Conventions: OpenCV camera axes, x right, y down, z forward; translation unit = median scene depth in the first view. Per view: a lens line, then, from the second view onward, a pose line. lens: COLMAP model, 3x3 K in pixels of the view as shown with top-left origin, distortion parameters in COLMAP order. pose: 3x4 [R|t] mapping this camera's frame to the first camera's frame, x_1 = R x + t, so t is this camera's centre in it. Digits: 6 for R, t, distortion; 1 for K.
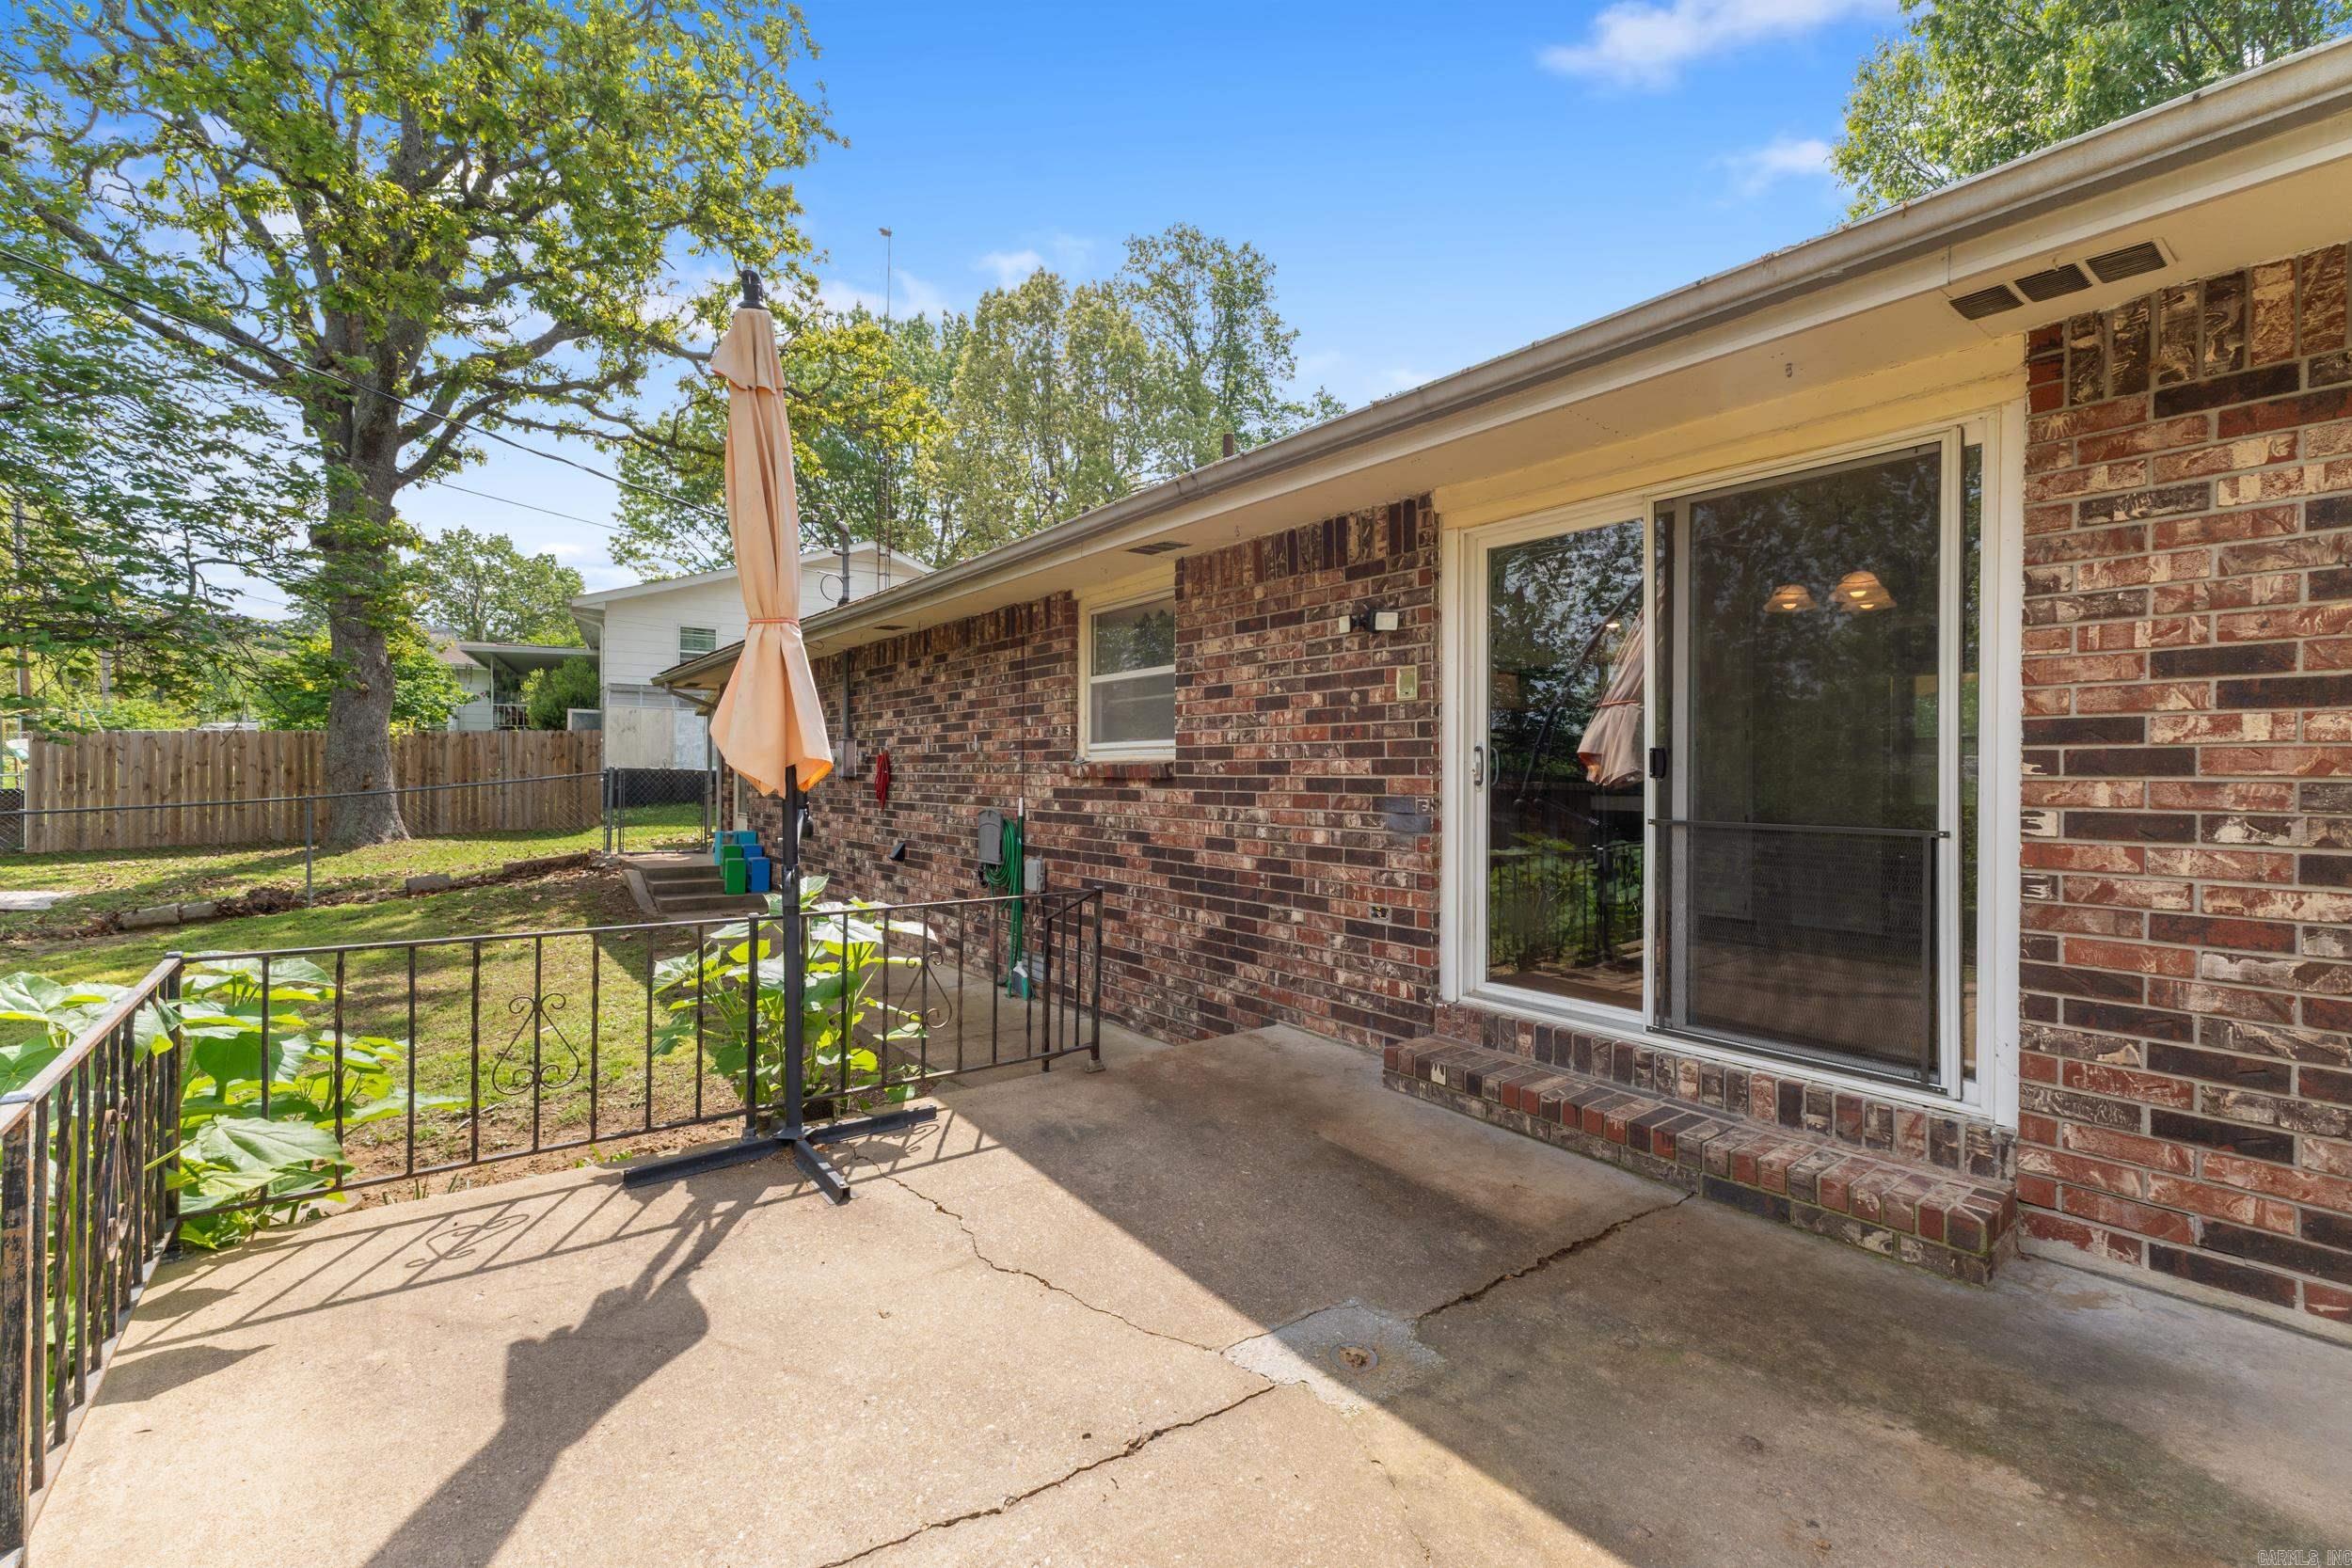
lens RADIAL K [[999.3, 0, 1170.9], [0, 999.3, 775.3], [0, 0, 1]] dist [0.001588, 0.000883]
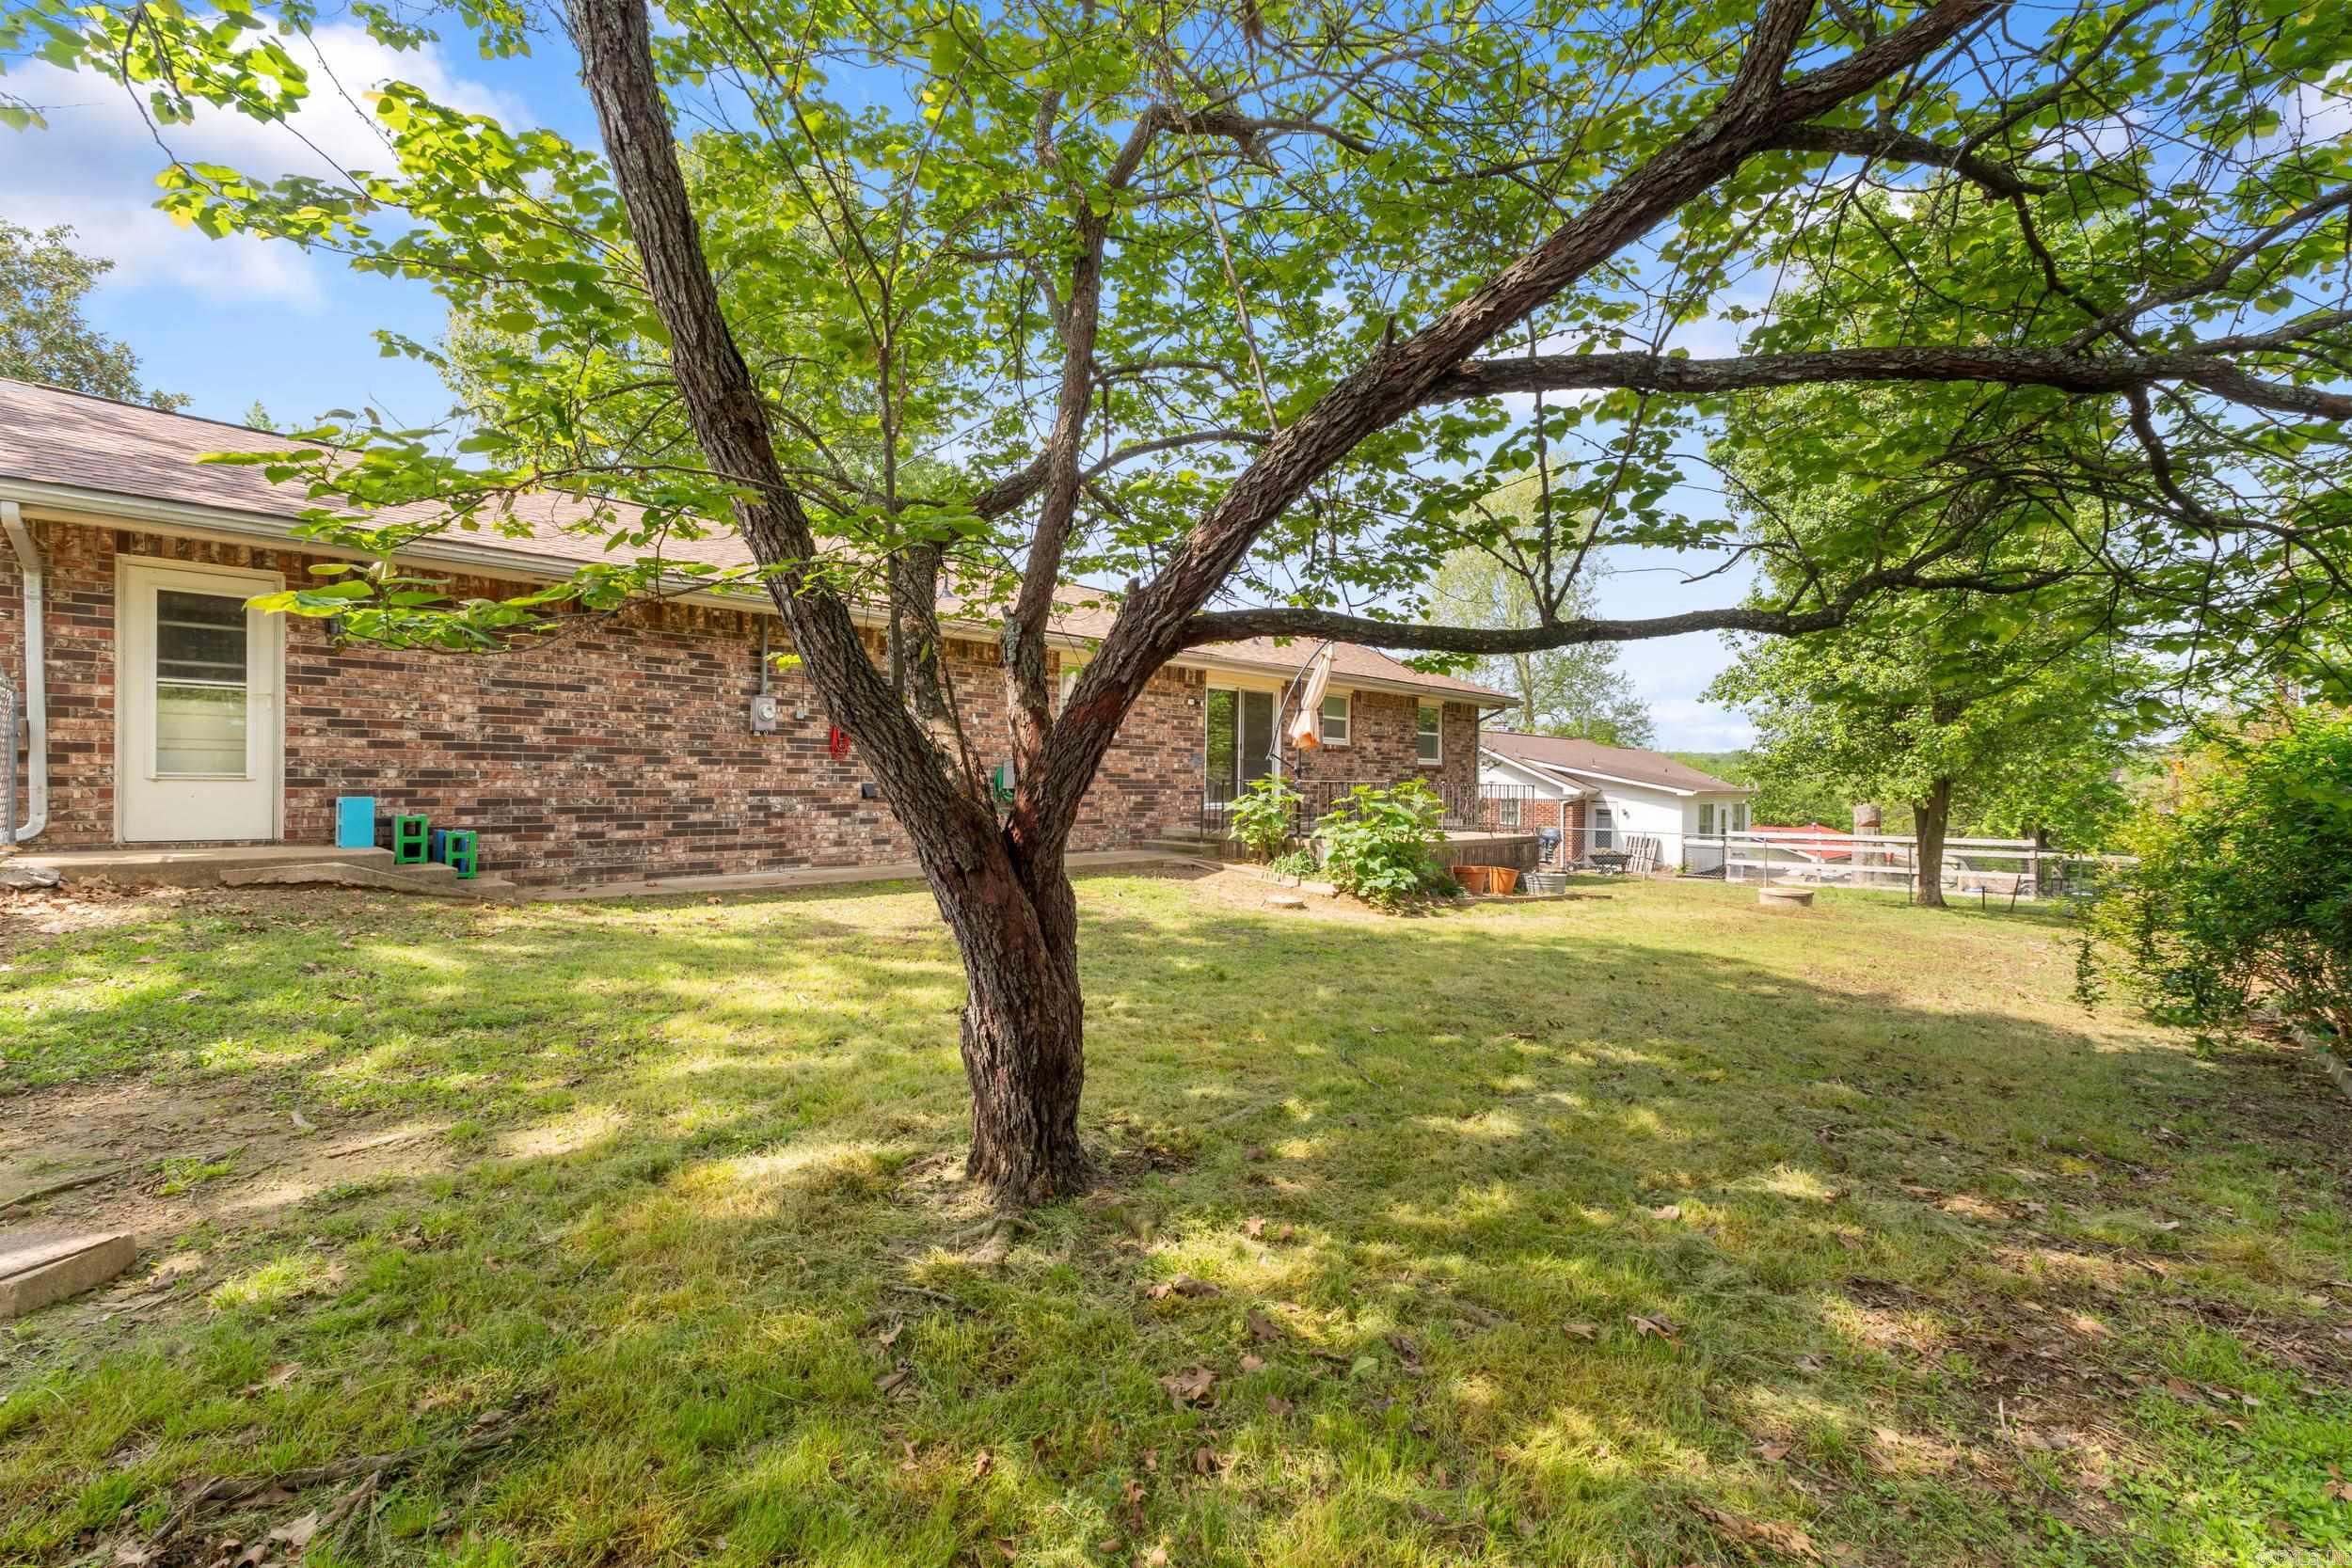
lens RADIAL K [[999.3, 0, 1175.3], [0, 999.3, 786.0], [0, 0, 1]] dist [0.001588, 0.000883]
pose [[-0.136181, -0.009903, 0.990634, -3.107359], [-0.008526, 0.999925, 0.008824, 0.101735], [-0.990647, -0.007245, -0.136255, 1.488553]]
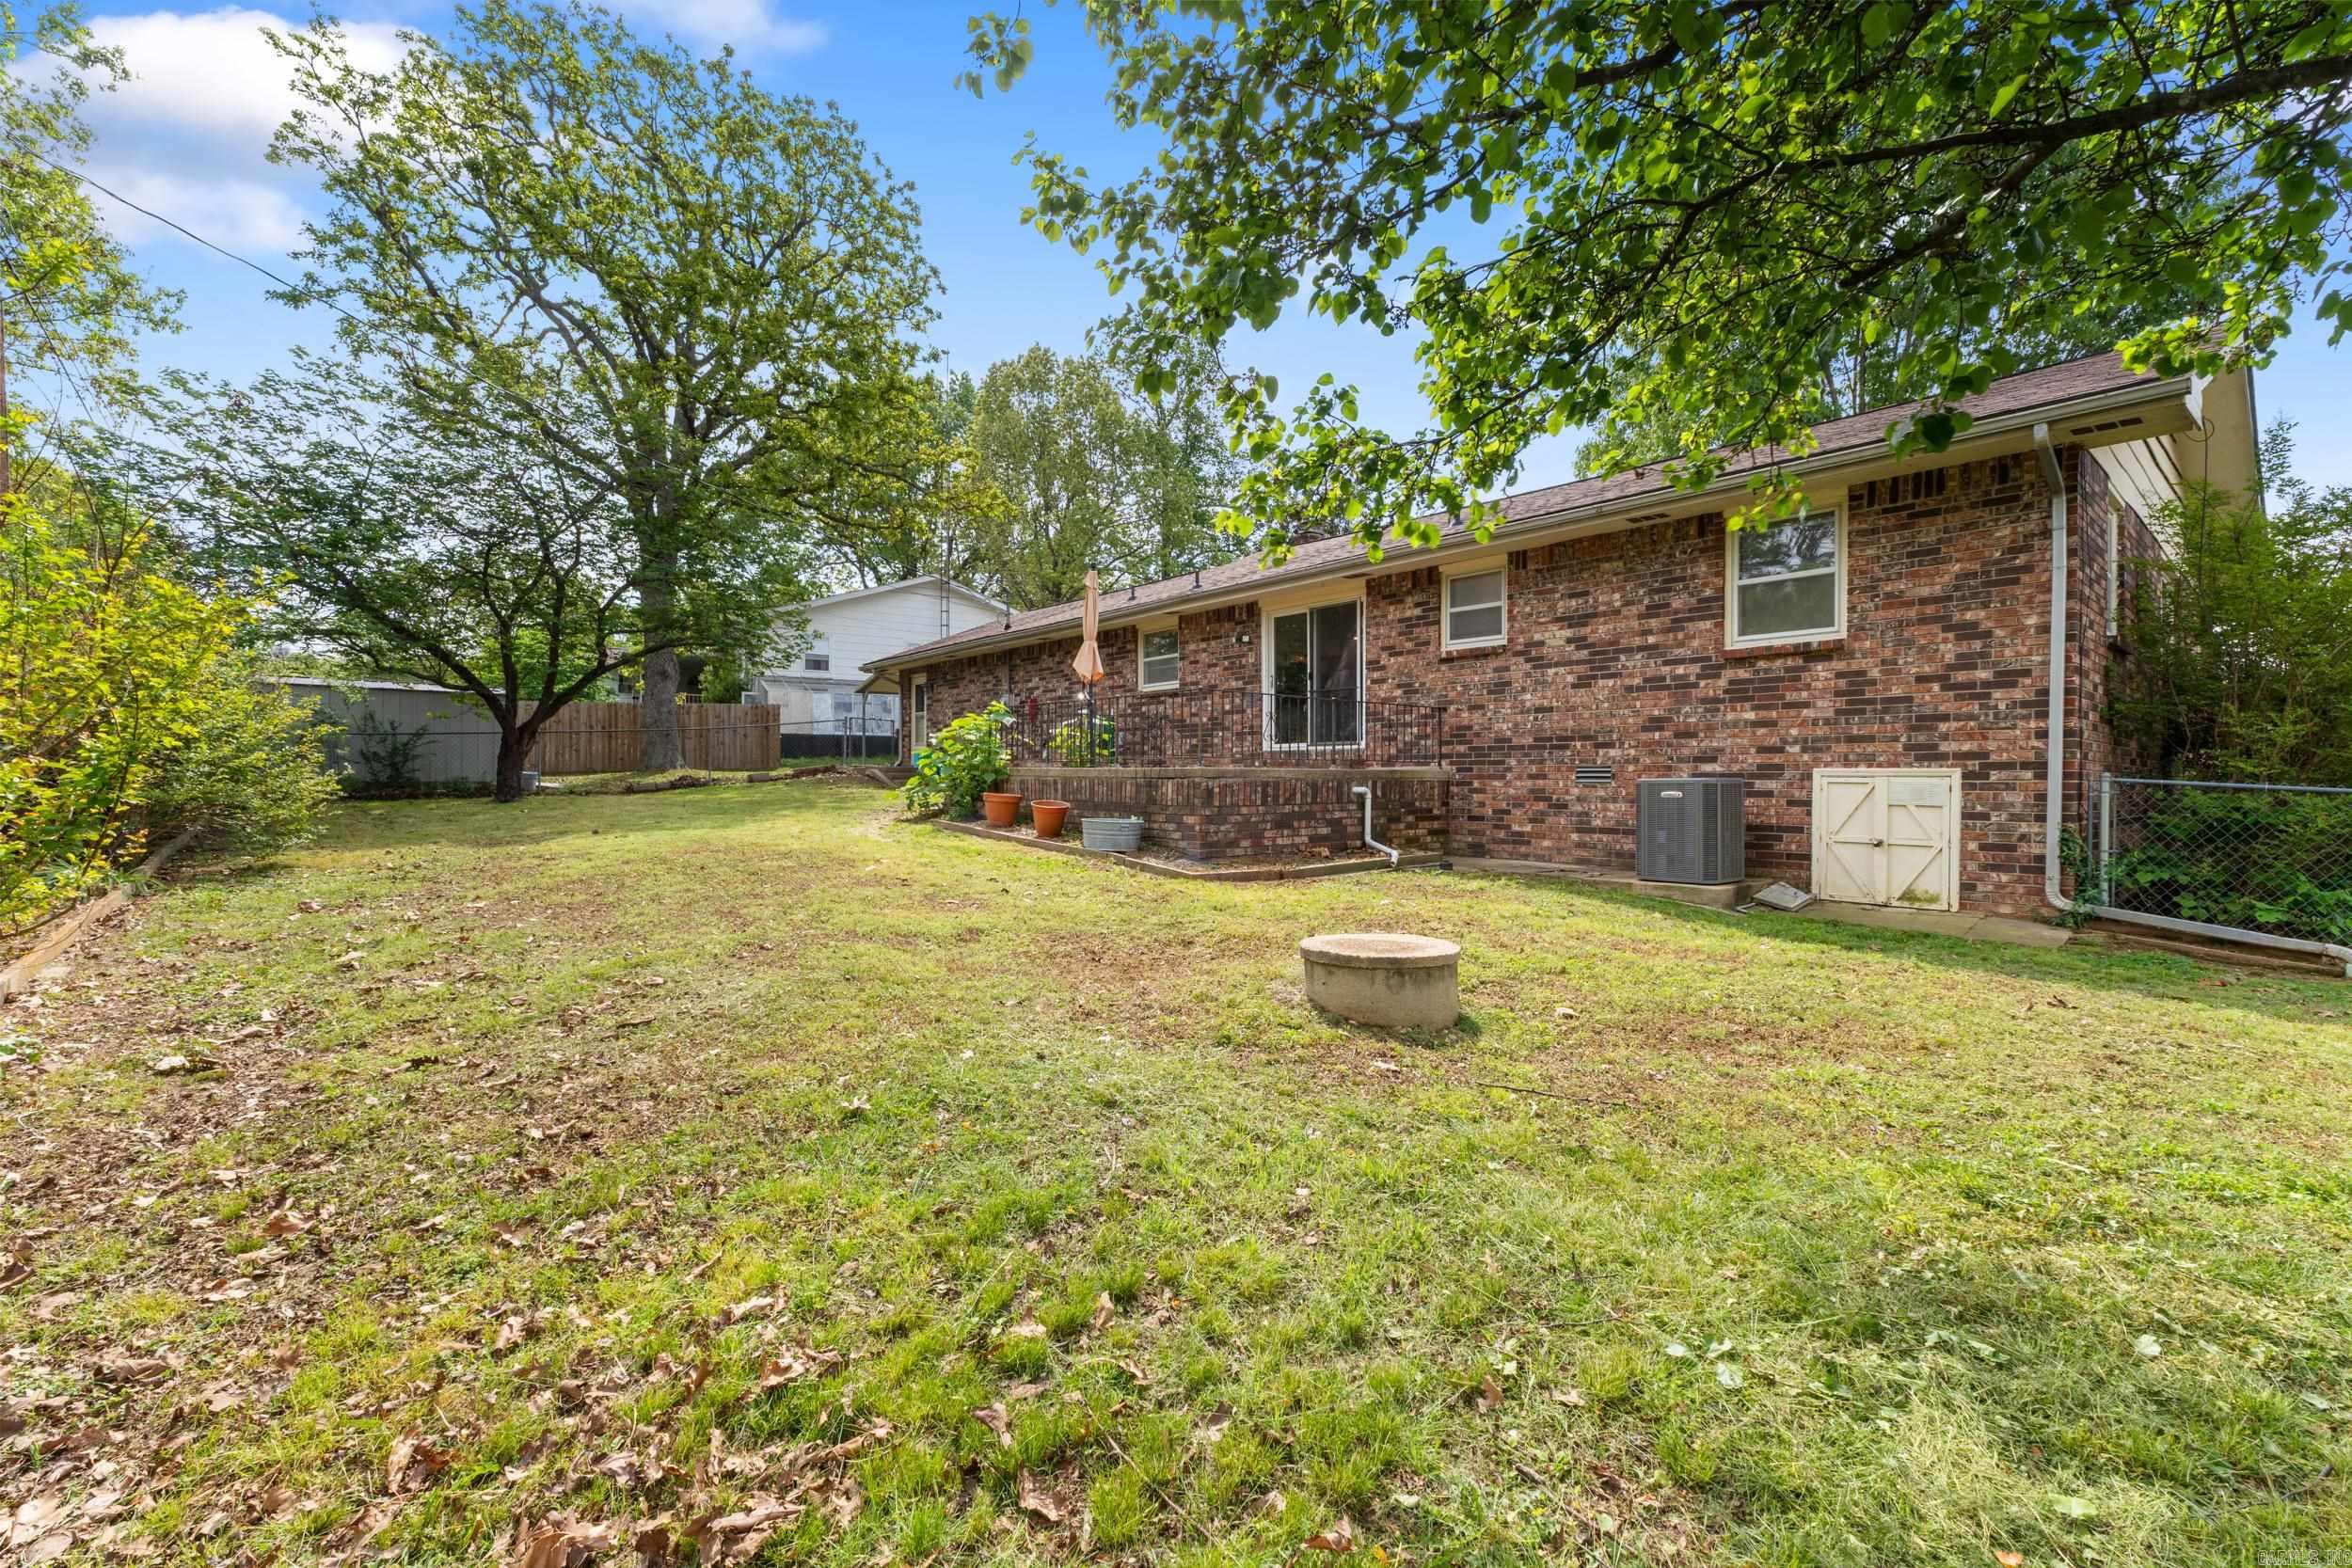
lens RADIAL K [[999.3, 0, 1170.0], [0, 999.3, 784.4], [0, 0, 1]] dist [0.001588, 0.000883]
pose [[0.999240, -0.008888, 0.037965, -0.158150], [0.008647, 0.999941, 0.006519, 0.292030], [-0.038021, -0.006186, 0.999258, -2.204775]]
